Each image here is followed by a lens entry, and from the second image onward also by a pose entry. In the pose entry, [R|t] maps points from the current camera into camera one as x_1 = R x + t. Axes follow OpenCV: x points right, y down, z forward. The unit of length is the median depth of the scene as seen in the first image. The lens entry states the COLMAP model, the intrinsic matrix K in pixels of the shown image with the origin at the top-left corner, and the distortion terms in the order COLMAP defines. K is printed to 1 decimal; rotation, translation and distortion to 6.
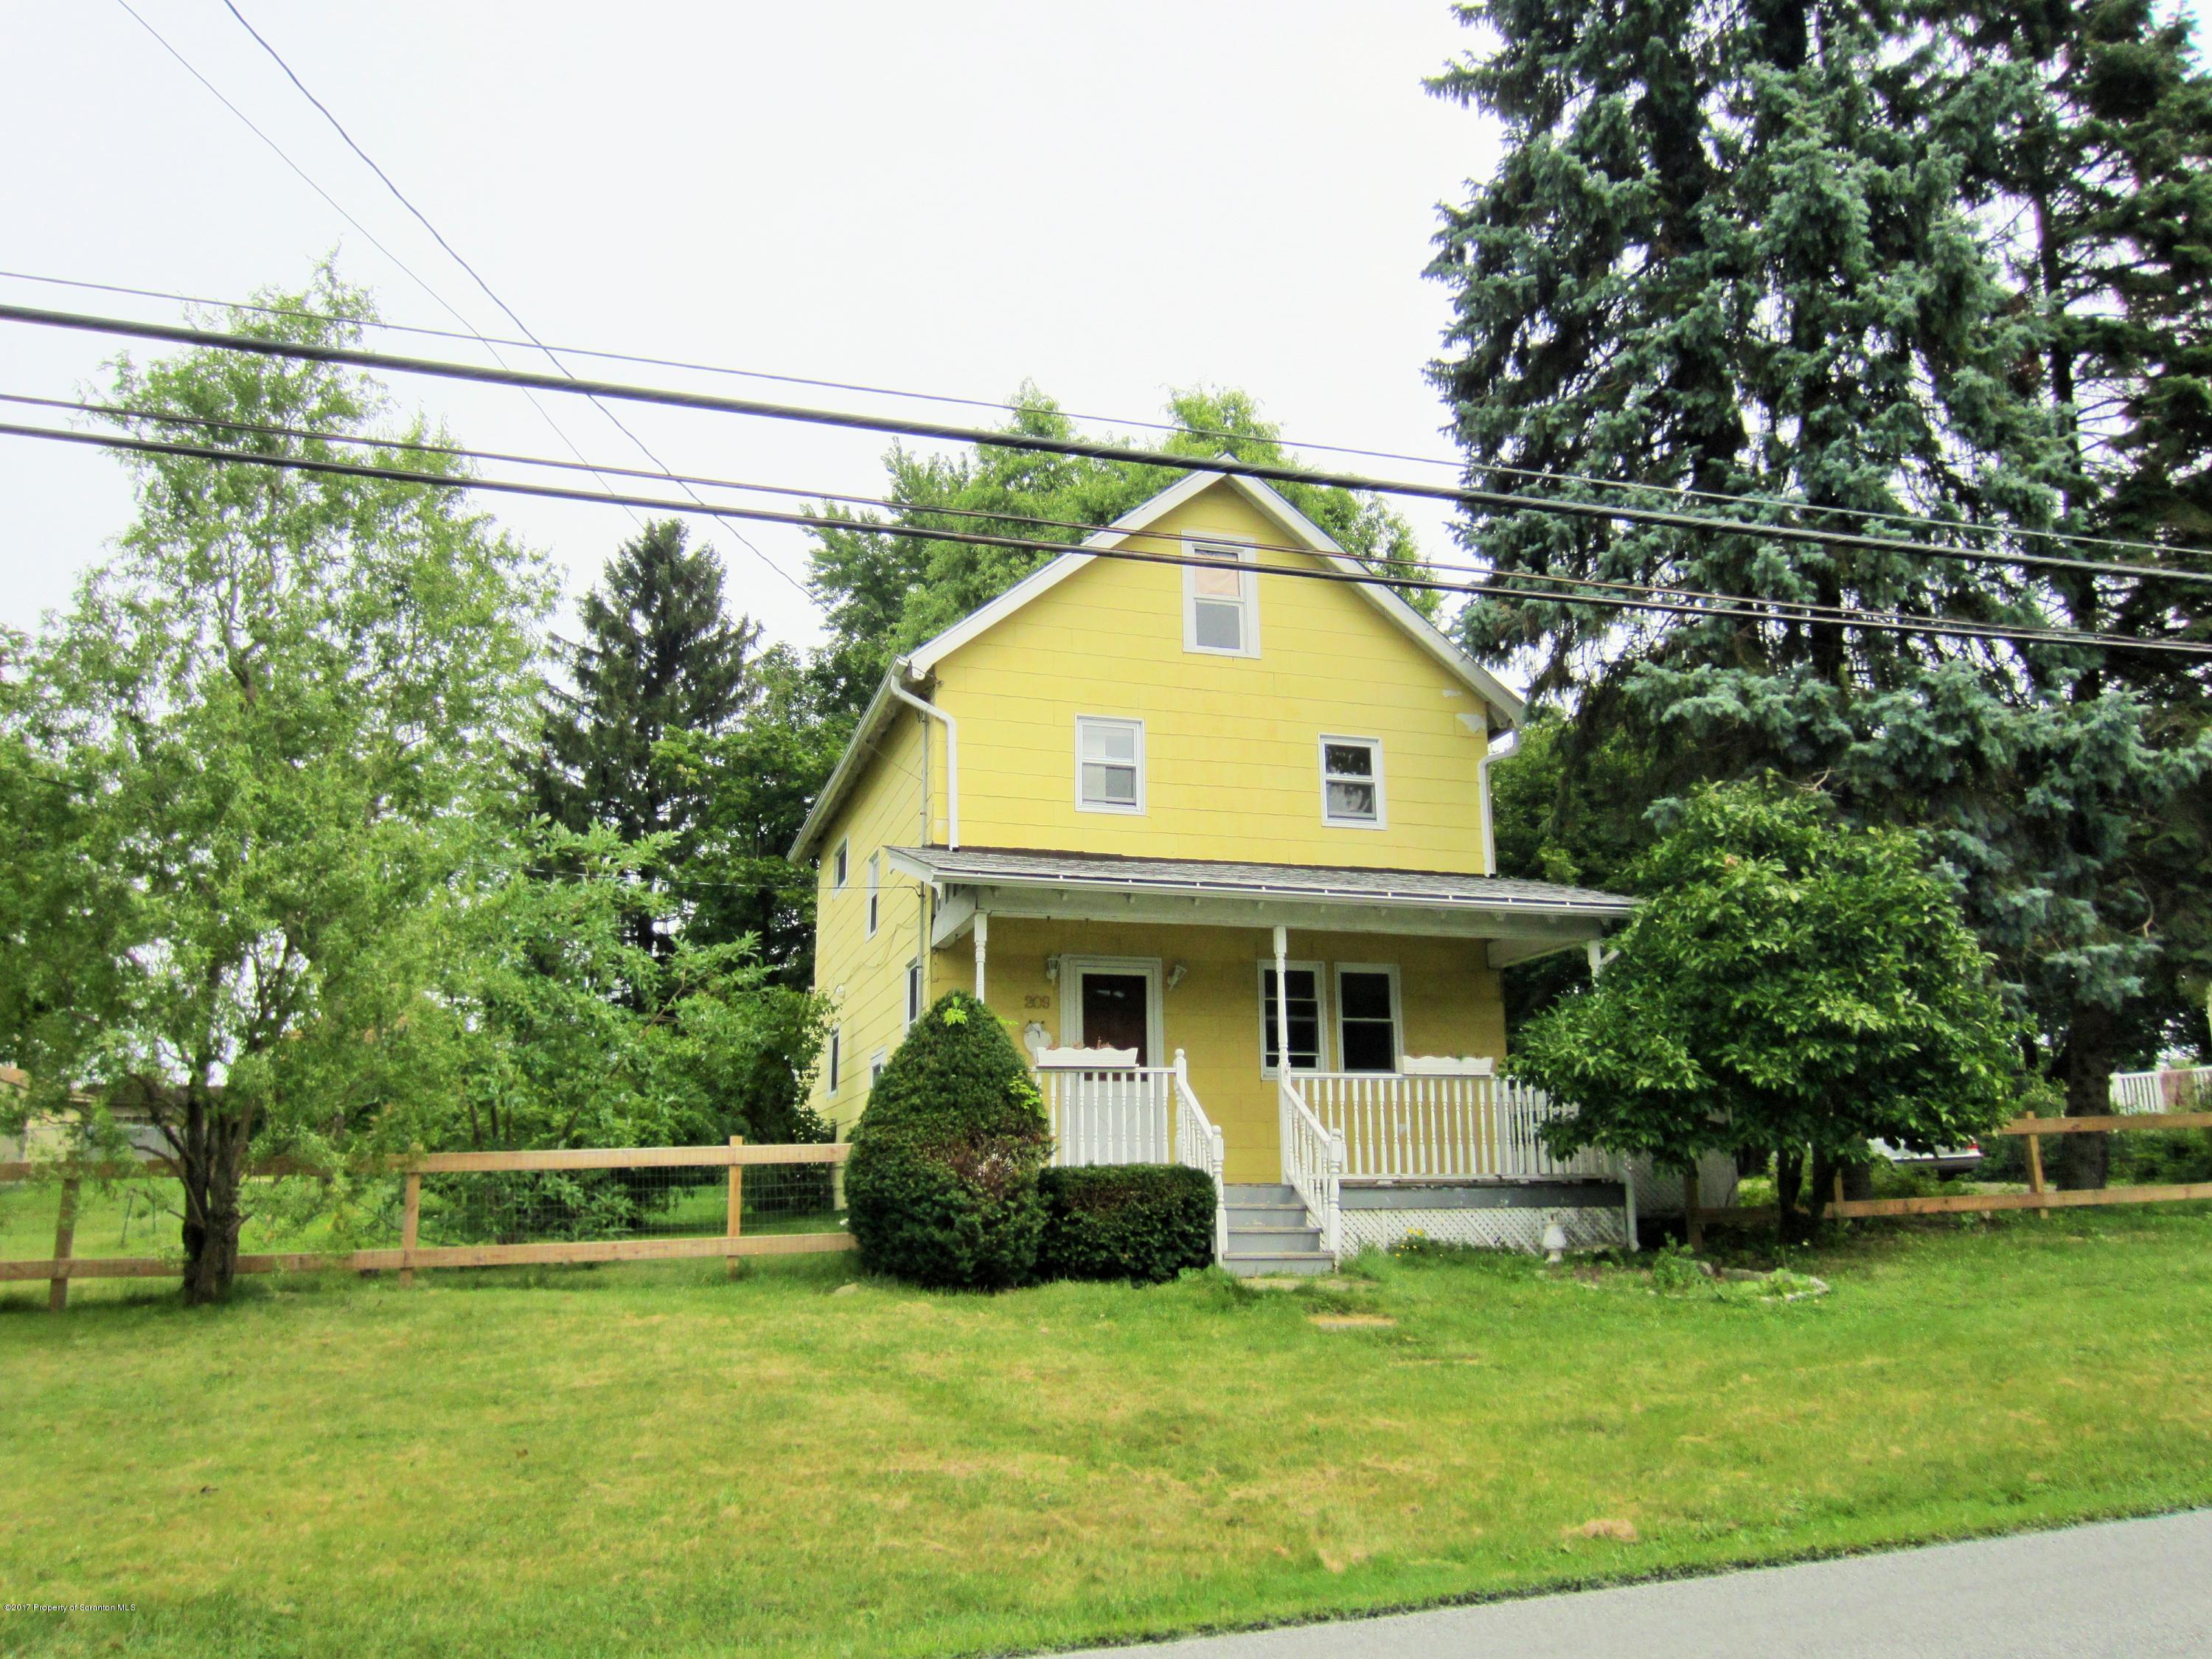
lens RADIAL K [[1774.9, 0, 1094.9], [0, 1774.9, 830.5], [0, 0, 1]] dist [-0.053625, -0.006673]
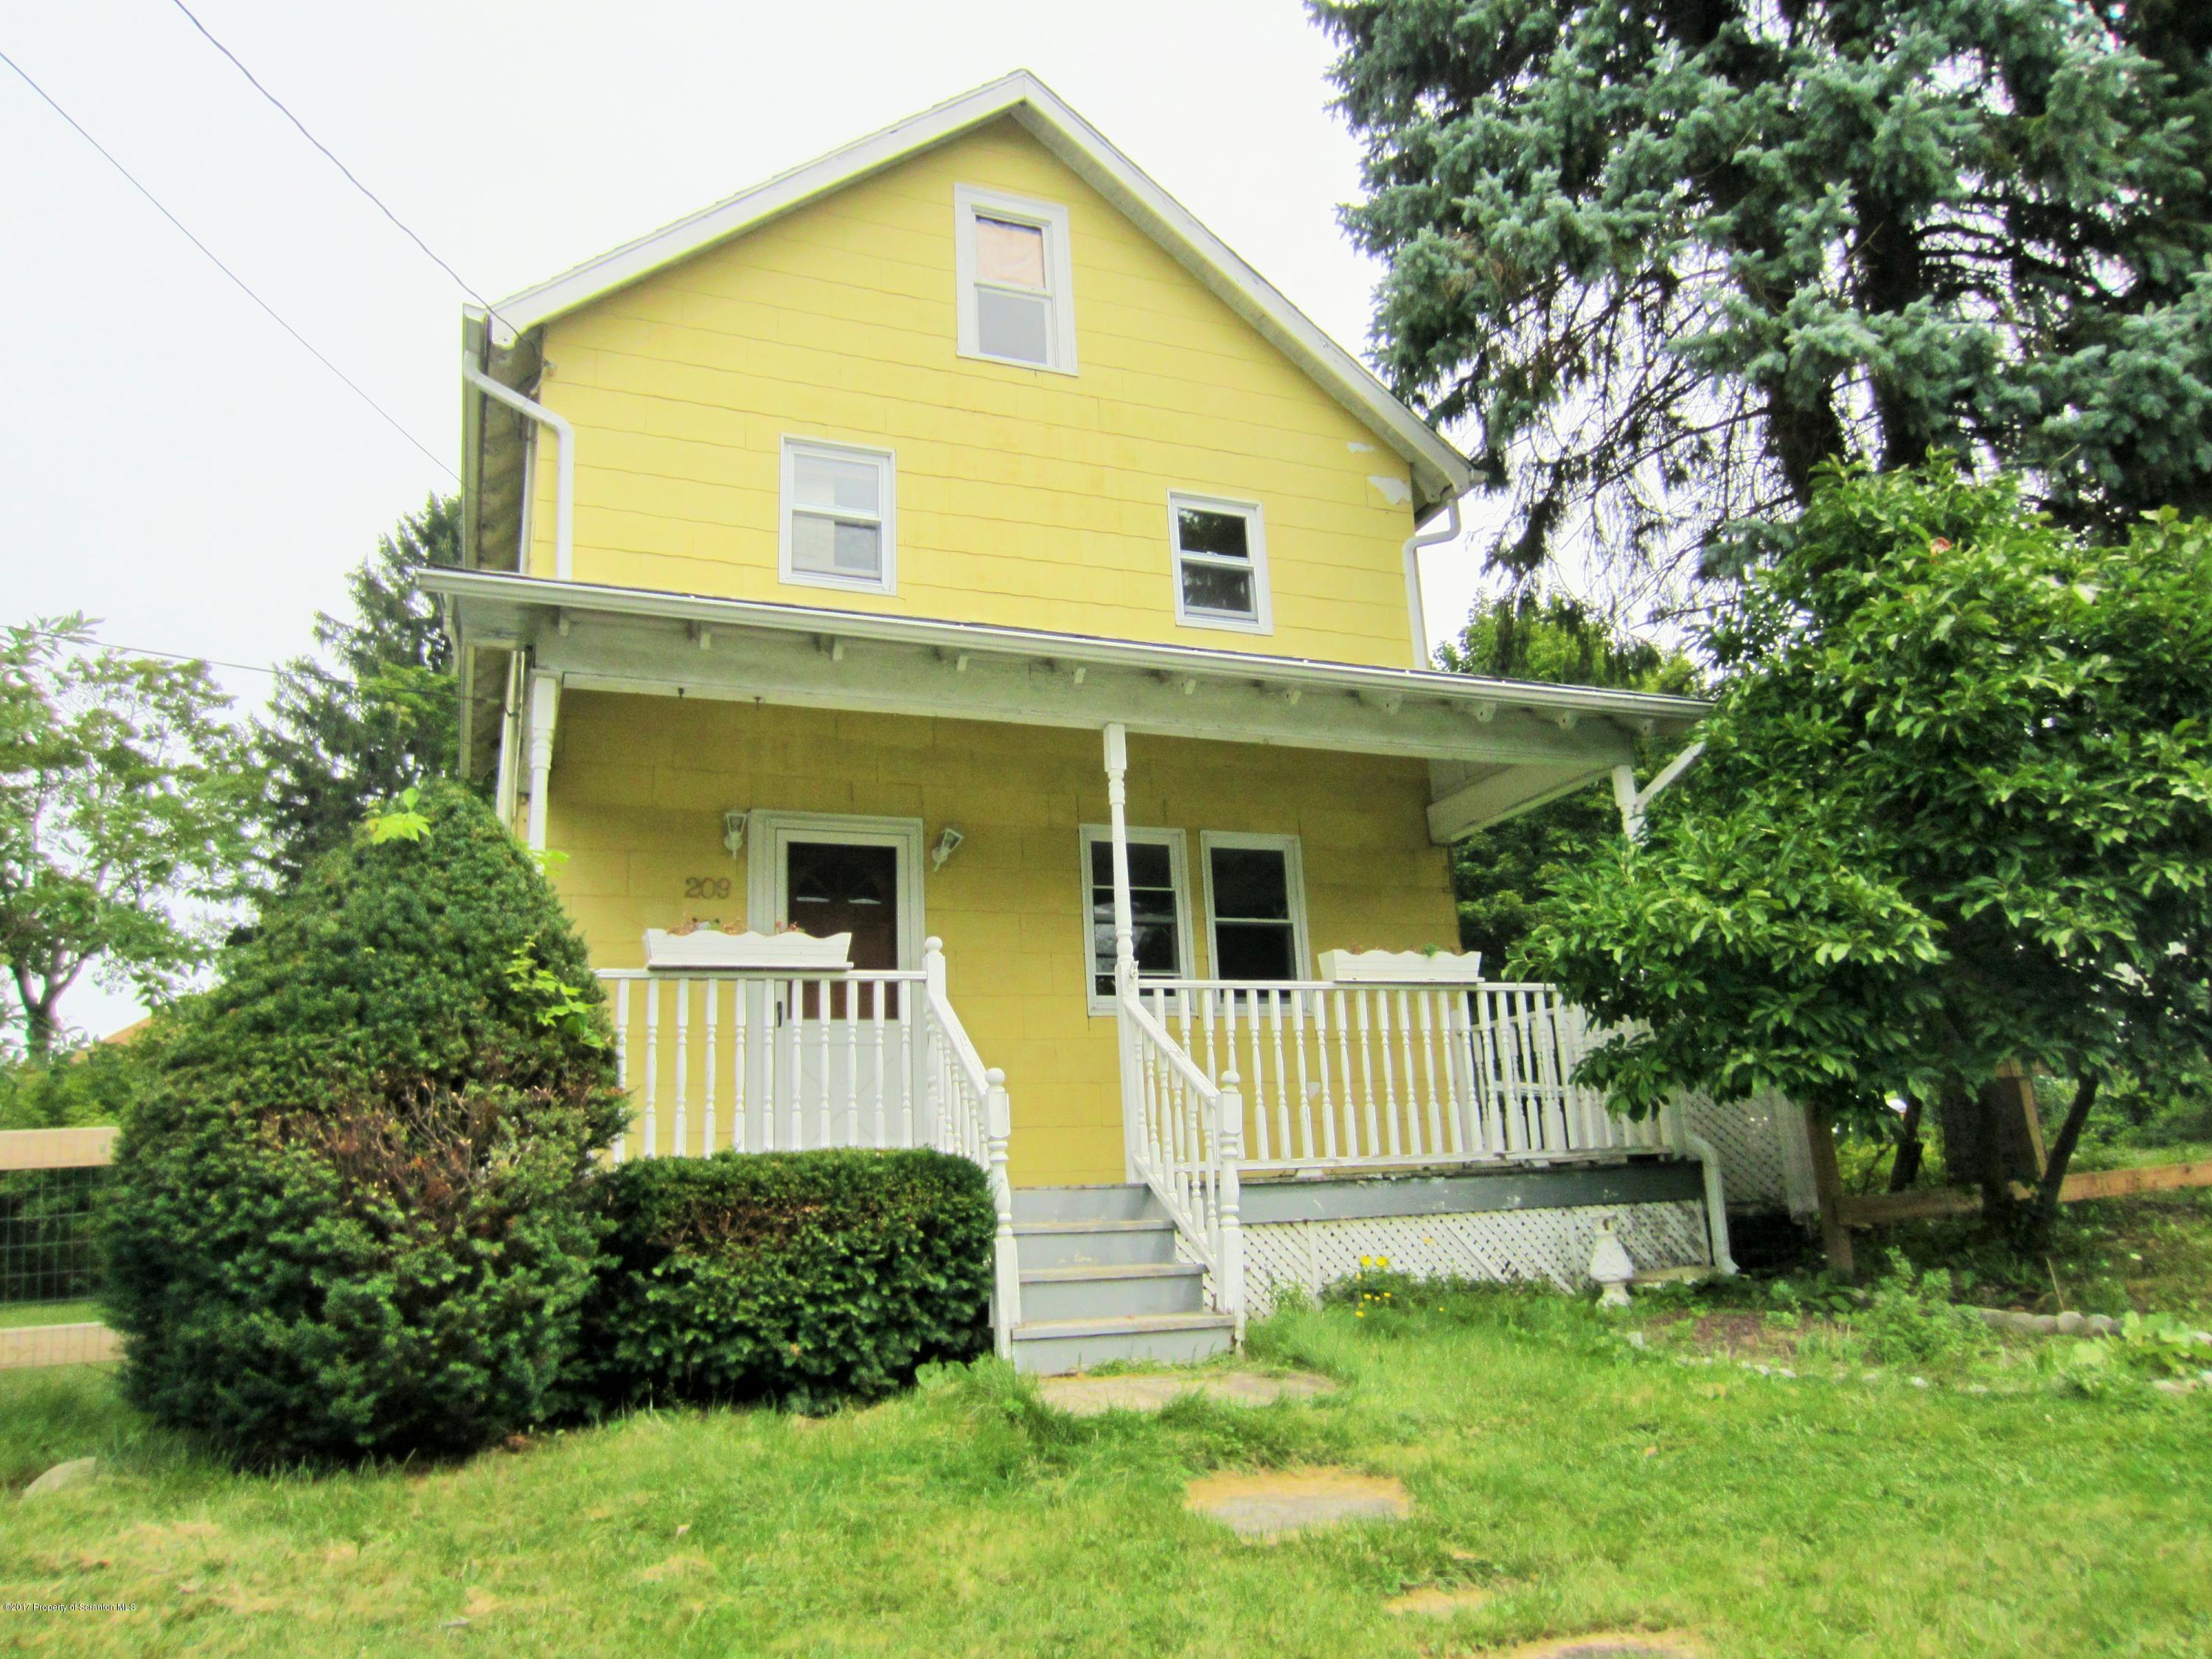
lens RADIAL K [[1579.0, 0, 1117.6], [0, 1579.0, 818.9], [0, 0, 1]] dist [-0.047773, 0.004585]
pose [[0.994055, -0.012447, 0.108165, 0.051812], [0.016486, 0.999196, -0.036532, 0.105486], [-0.107623, 0.038098, 0.993461, 0.514235]]
